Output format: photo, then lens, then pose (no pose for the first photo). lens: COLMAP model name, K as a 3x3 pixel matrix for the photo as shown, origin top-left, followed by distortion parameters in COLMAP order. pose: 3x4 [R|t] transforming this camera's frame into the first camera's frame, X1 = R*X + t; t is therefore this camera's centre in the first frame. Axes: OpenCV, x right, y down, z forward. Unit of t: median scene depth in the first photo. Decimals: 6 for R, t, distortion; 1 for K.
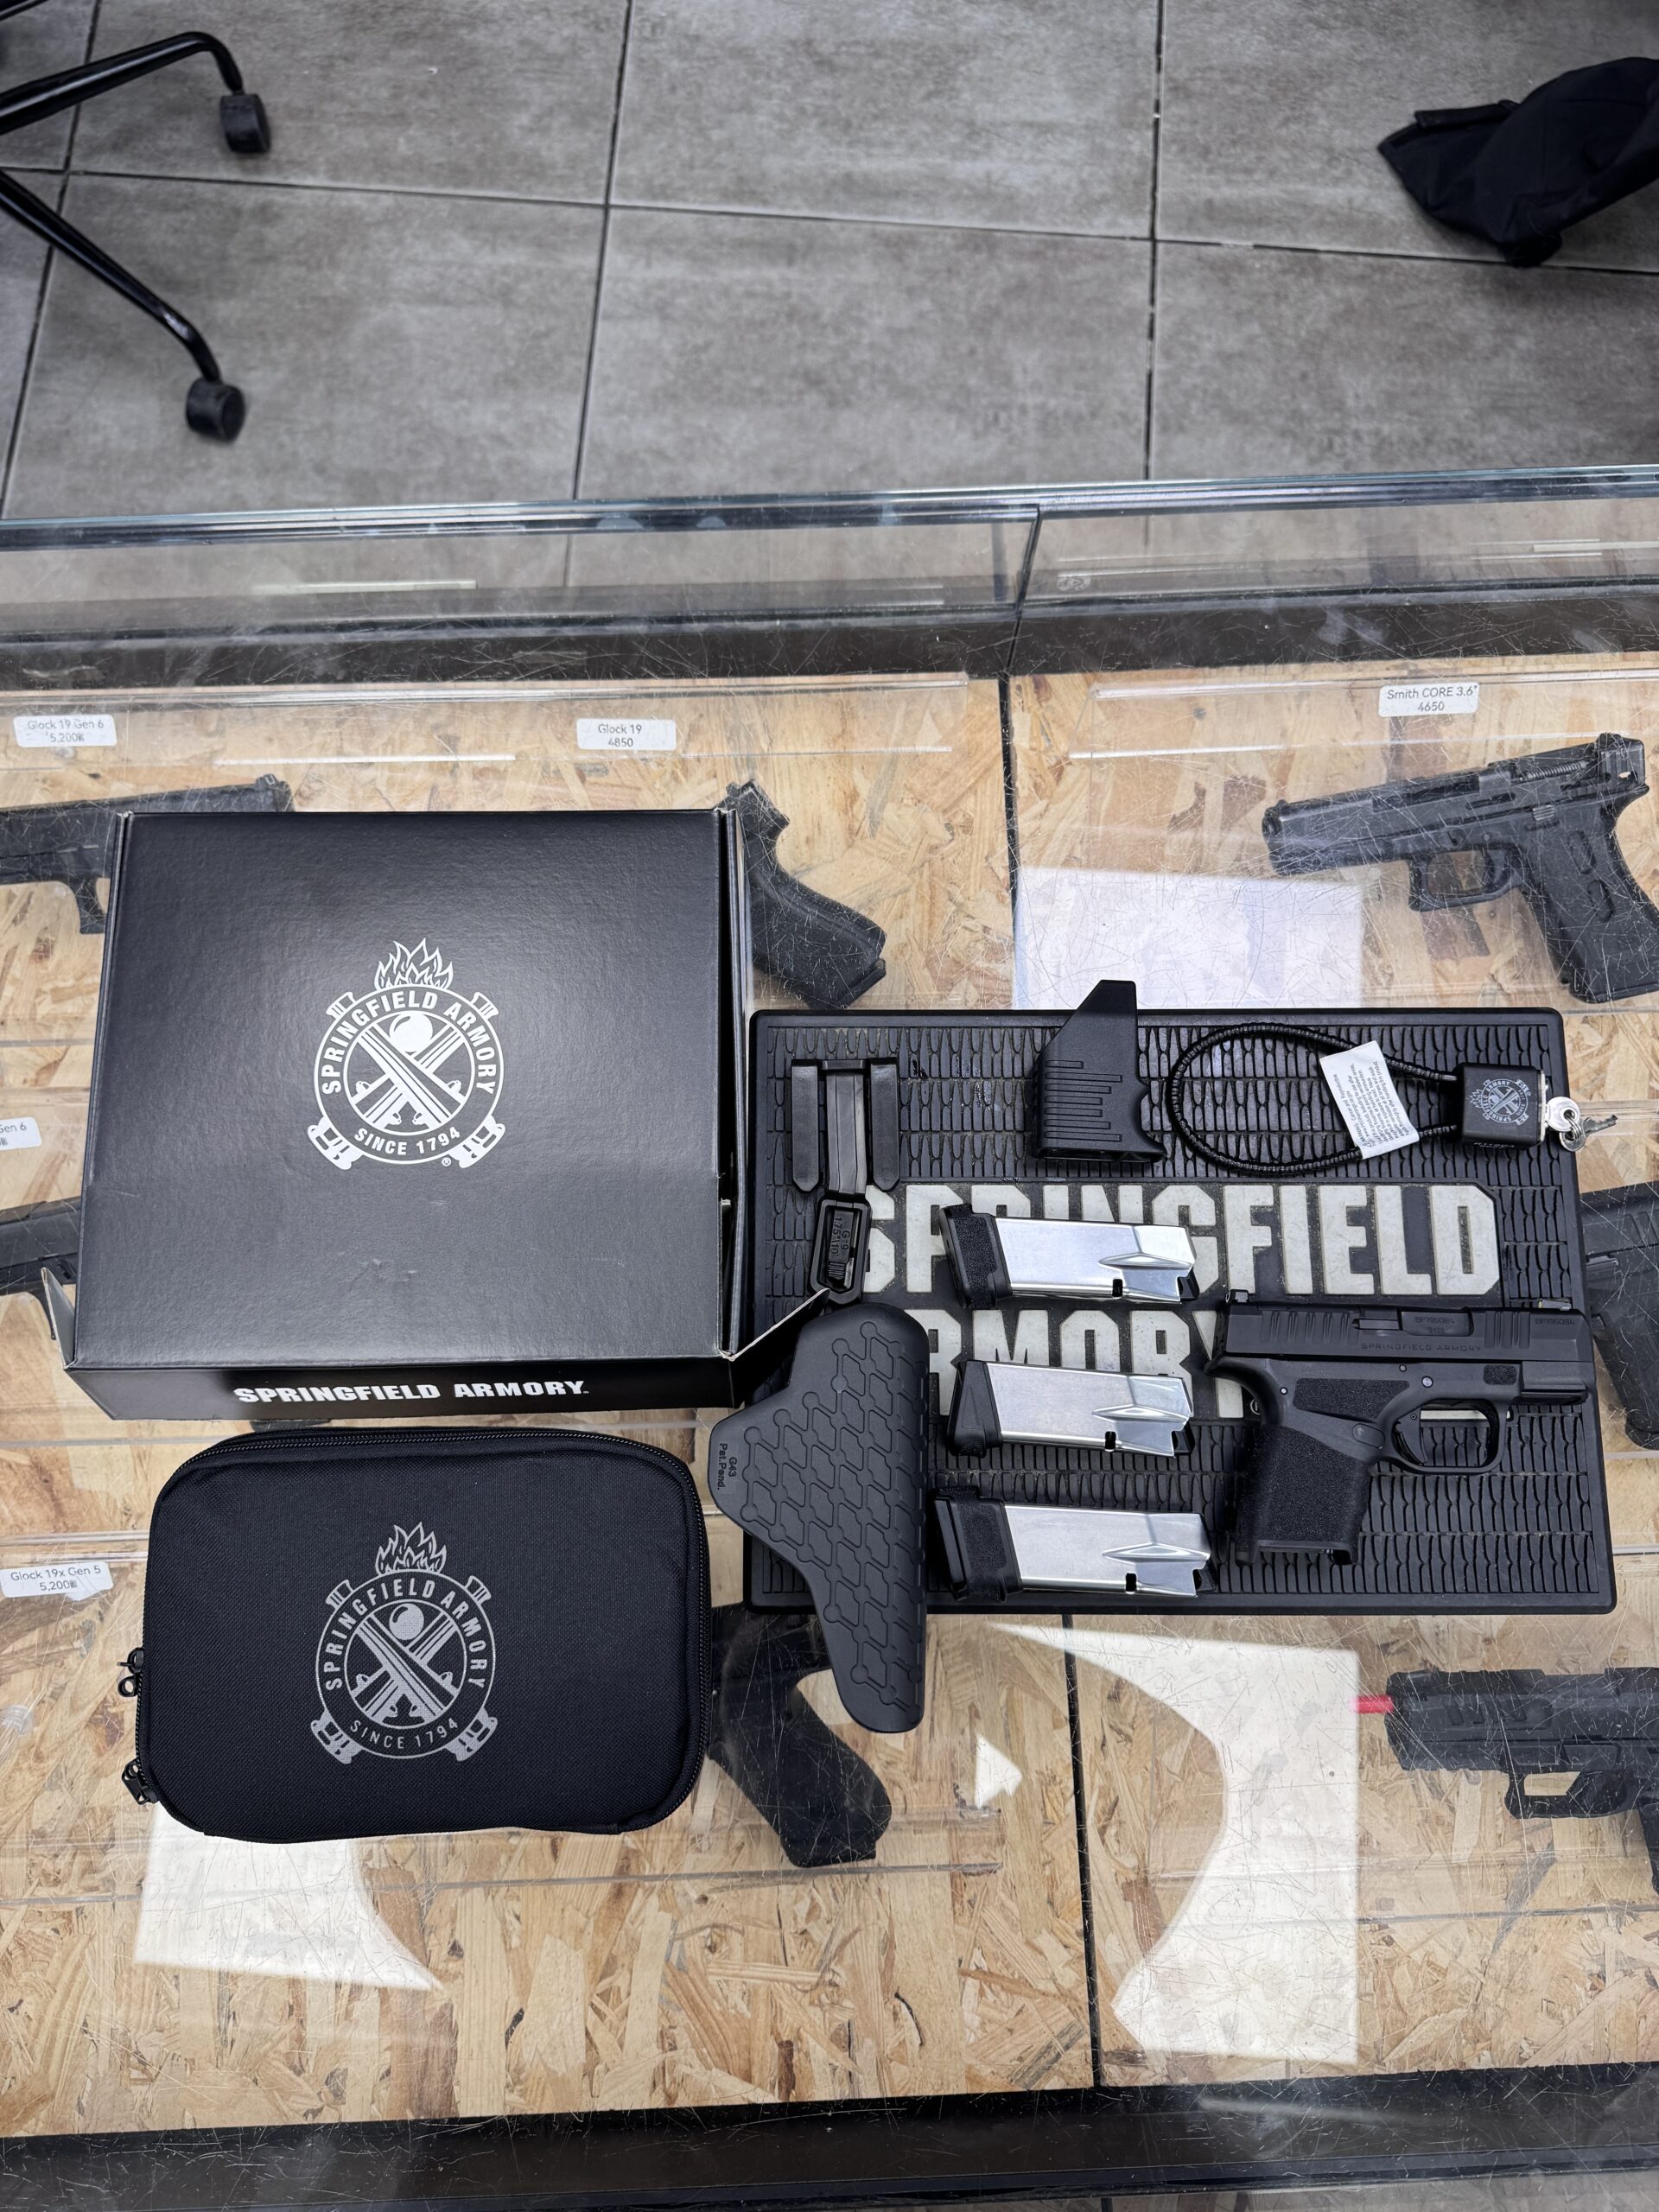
lens RADIAL K [[1624.3, 0, 837.6], [0, 1624.3, 1090.2], [0, 0, 1]] dist [0.055722, -0.070655]
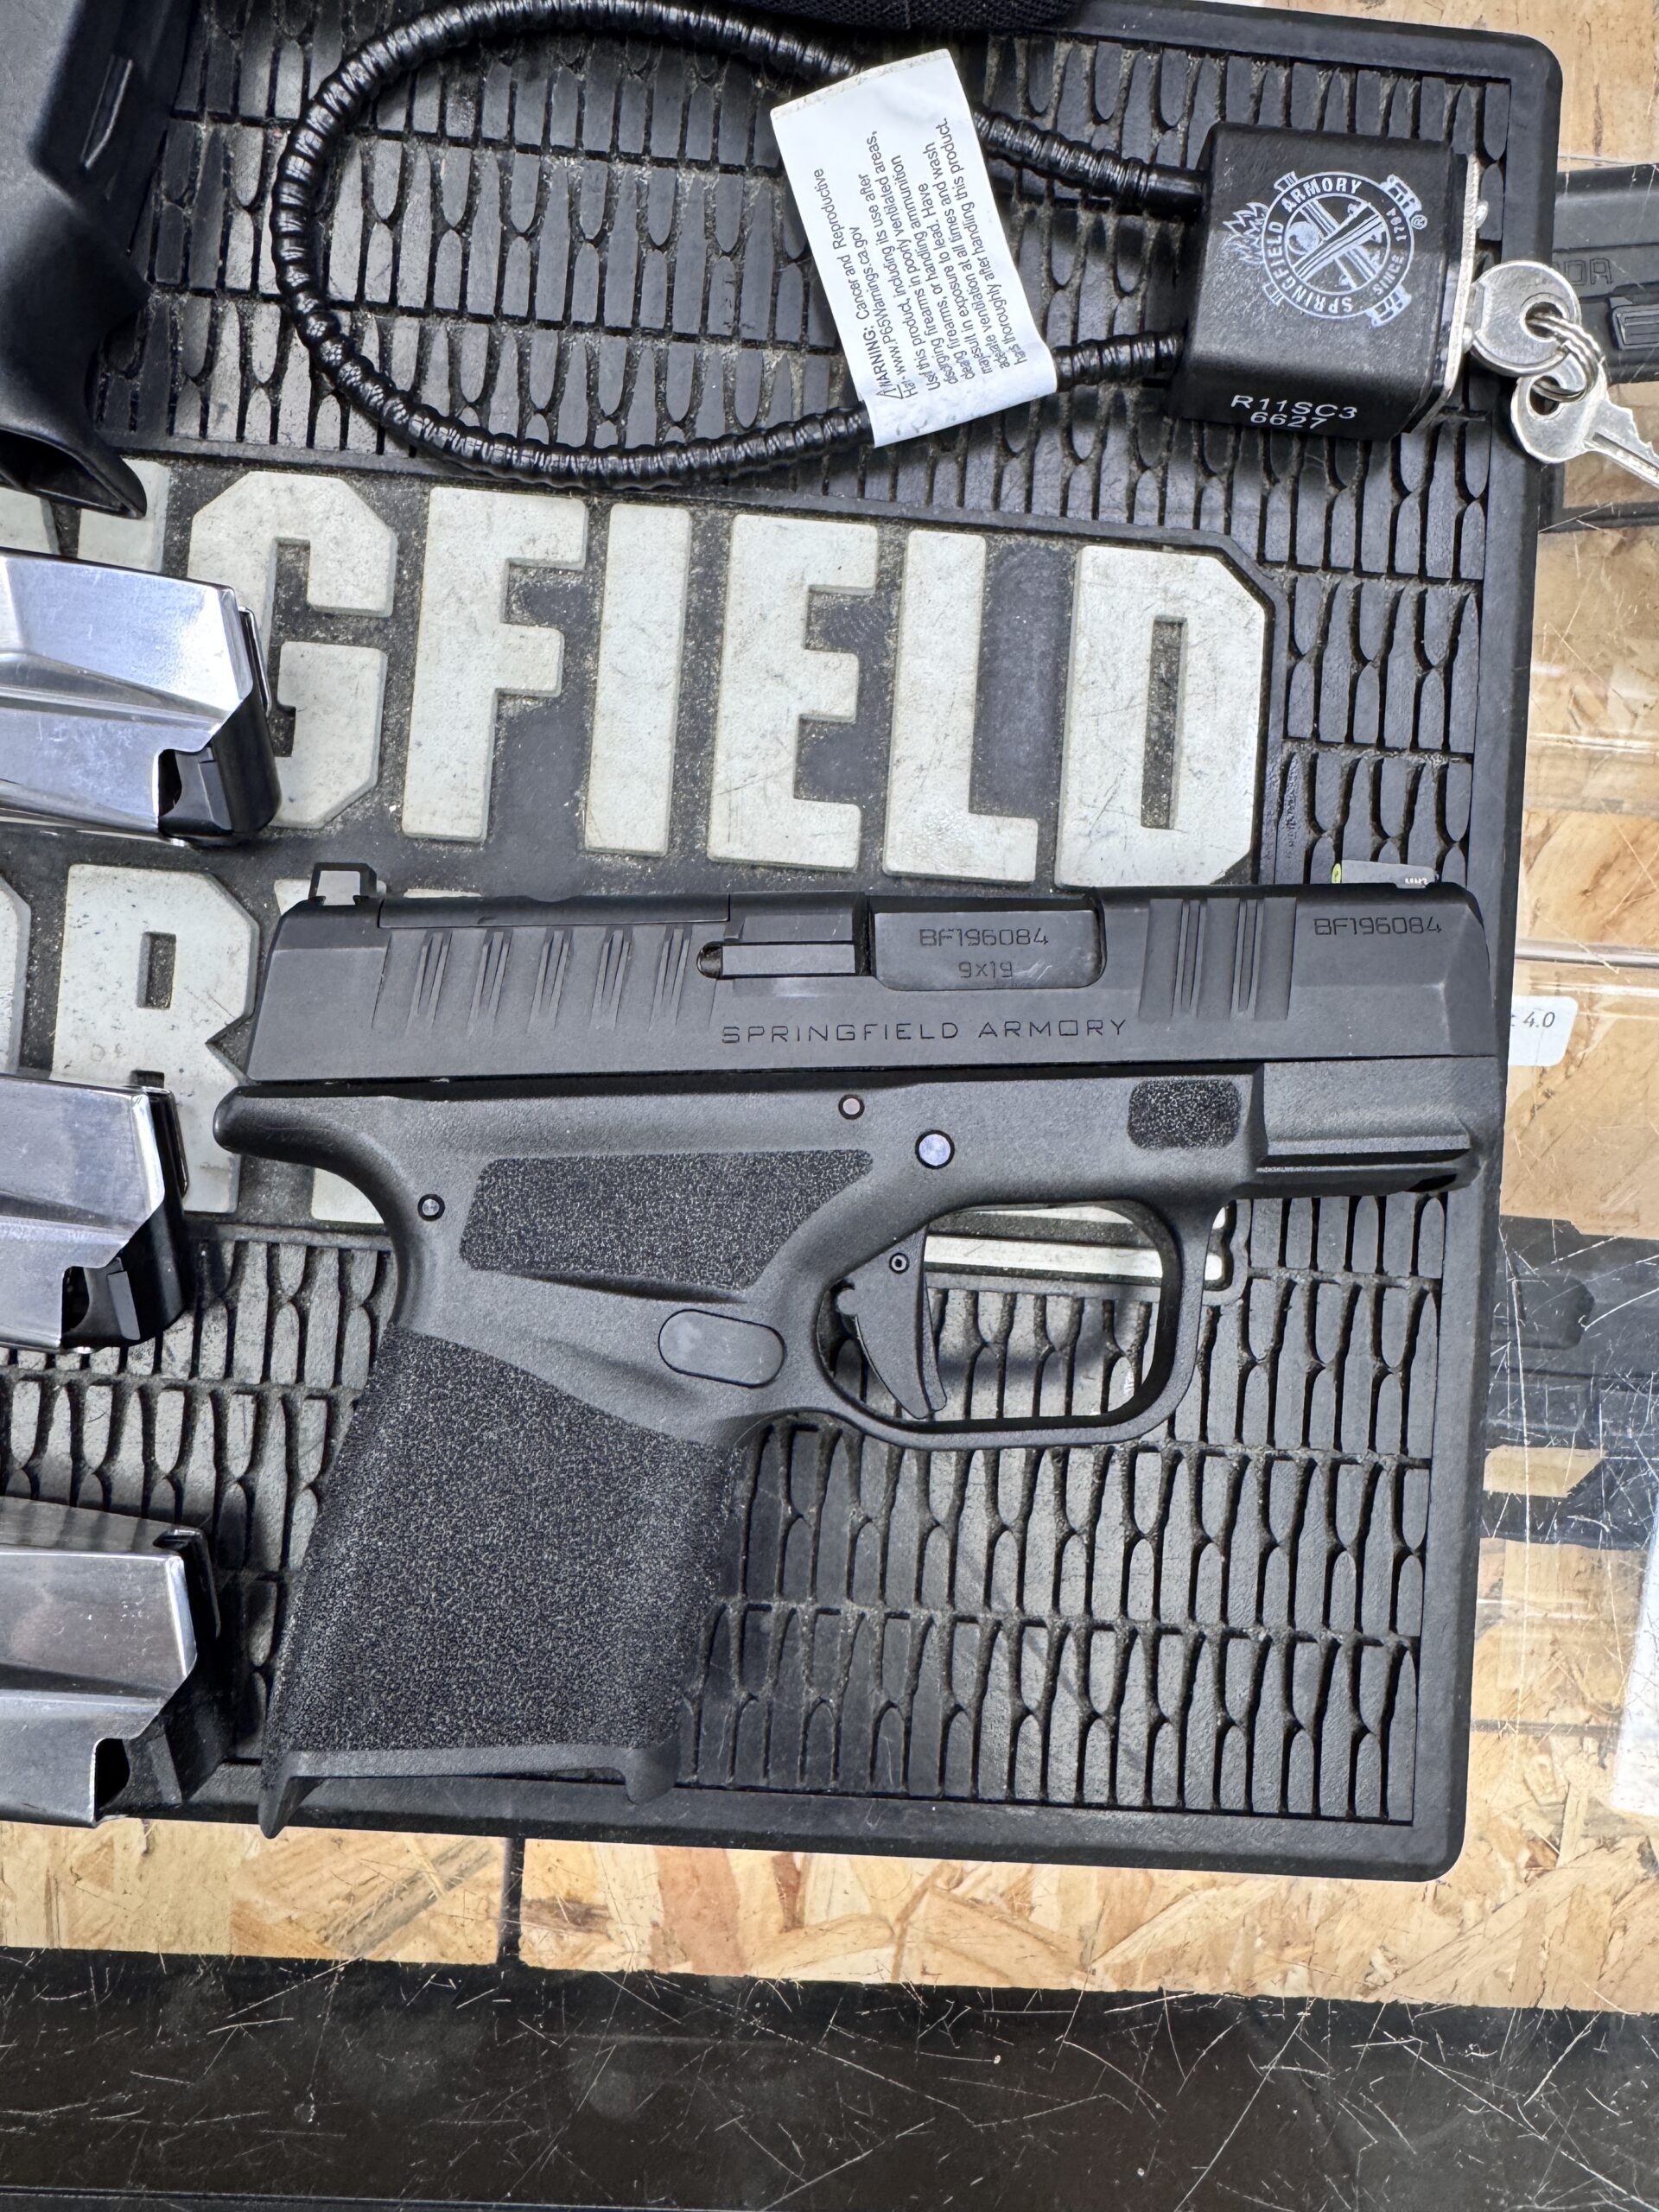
lens RADIAL K [[1624.3, 0, 827.8], [0, 1624.3, 1098.0], [0, 0, 1]] dist [0.055722, -0.070655]
pose [[0.995575, 0.074519, 0.057252, 0.303863], [-0.082473, 0.984901, 0.152214, 0.119404], [-0.045045, -0.156262, 0.986688, 0.673426]]
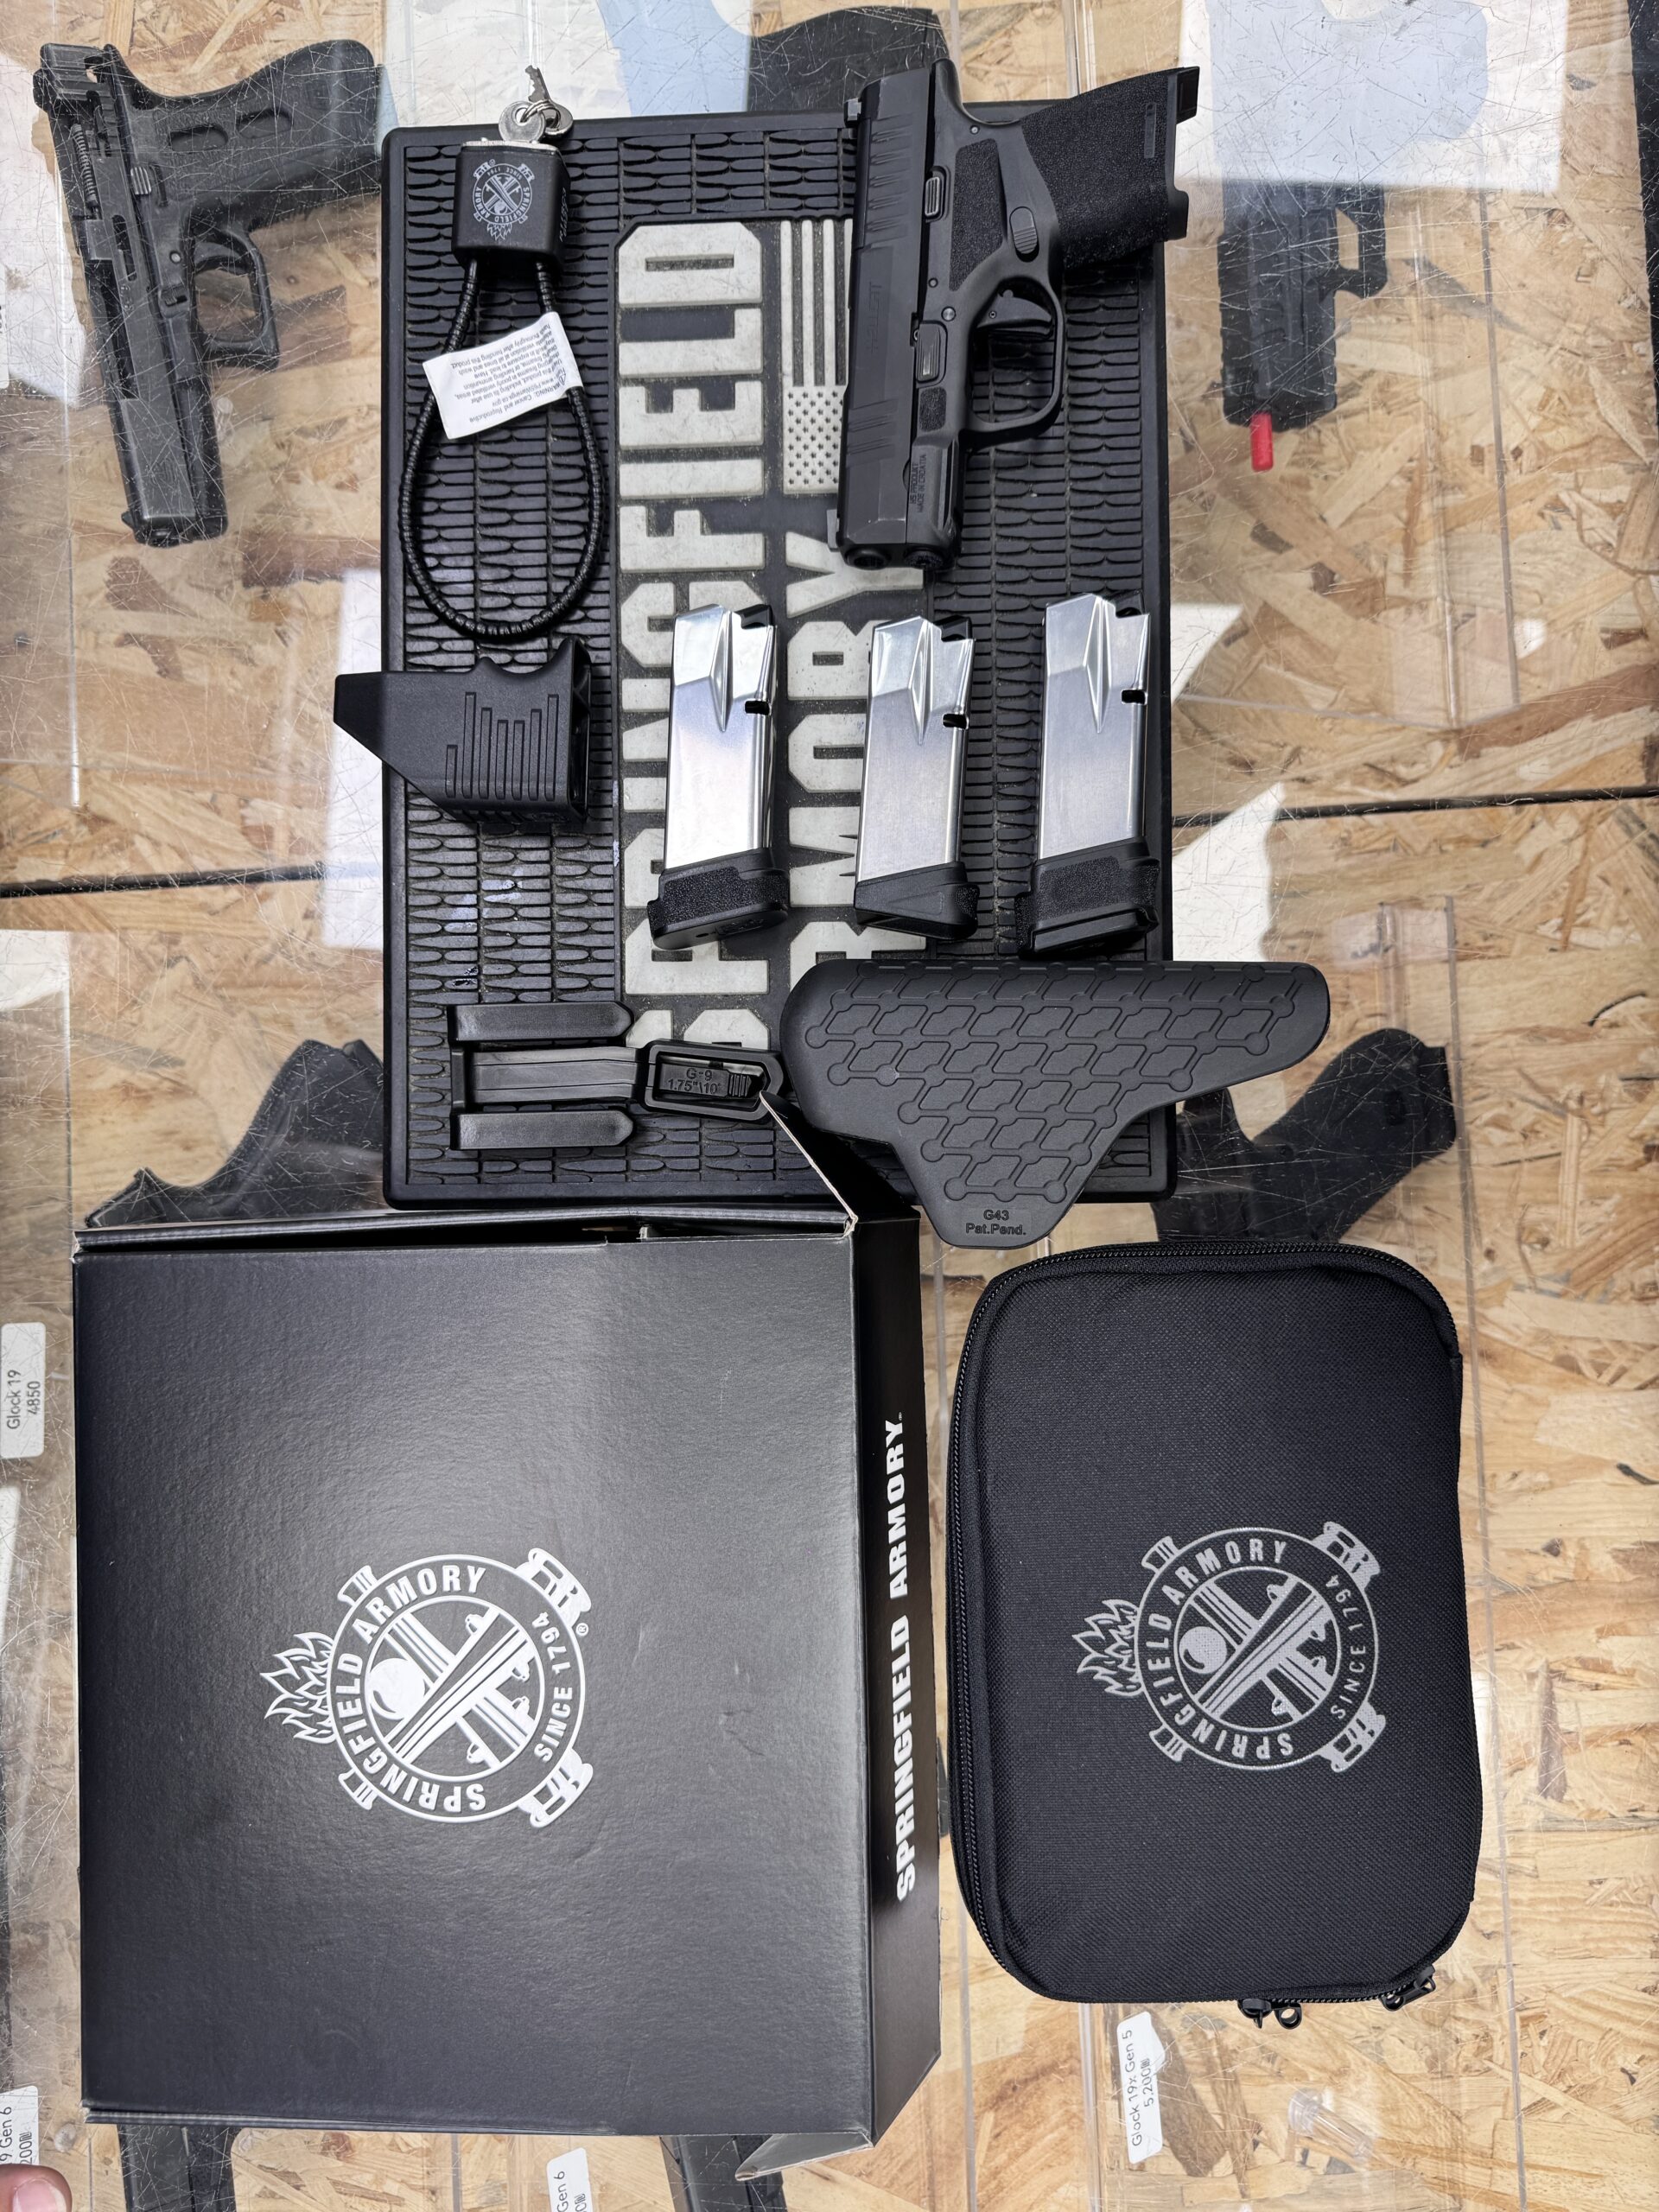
lens RADIAL K [[1624.3, 0, 854.8], [0, 1624.3, 1100.7], [0, 0, 1]] dist [0.055722, -0.070655]
pose [[-0.009563, -0.999357, 0.034565, -0.033452], [0.988303, -0.004185, 0.152443, 0.049163], [-0.152201, 0.035618, 0.987708, 0.247522]]
